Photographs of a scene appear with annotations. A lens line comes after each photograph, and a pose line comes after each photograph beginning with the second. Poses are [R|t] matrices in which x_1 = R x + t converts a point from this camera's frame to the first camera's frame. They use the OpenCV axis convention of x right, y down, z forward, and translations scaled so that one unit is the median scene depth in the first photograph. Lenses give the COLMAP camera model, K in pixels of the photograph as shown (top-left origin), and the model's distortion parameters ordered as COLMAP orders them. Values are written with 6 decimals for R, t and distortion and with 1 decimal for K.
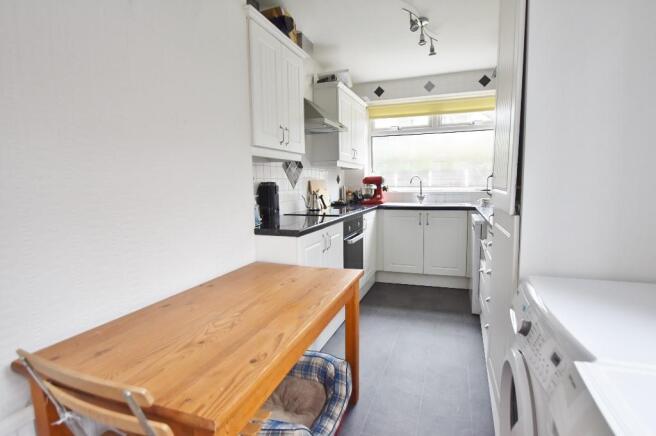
lens RADIAL K [[335.7, 0, 328.6], [0, 335.7, 219.0], [0, 0, 1]] dist [0.002035, -0.000841]
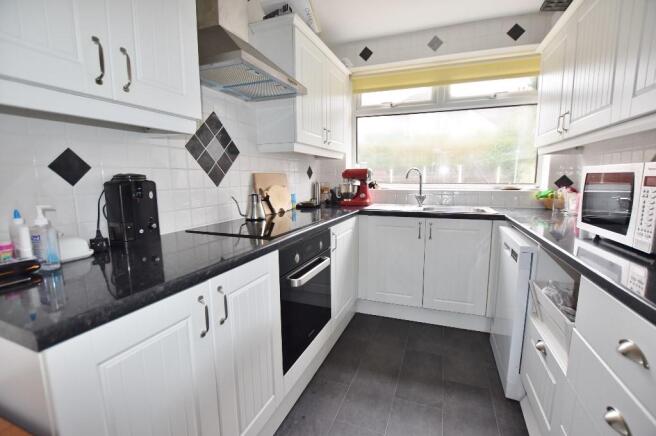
lens RADIAL K [[292.5, 0, 328.2], [0, 292.5, 217.4], [0, 0, 1]] dist [-0.004388, 0.000483]
pose [[0.999790, 0.010703, -0.017504, 0.086075], [-0.010184, 0.999513, 0.029489, -0.038723], [0.017811, -0.029304, 0.999412, 0.360271]]
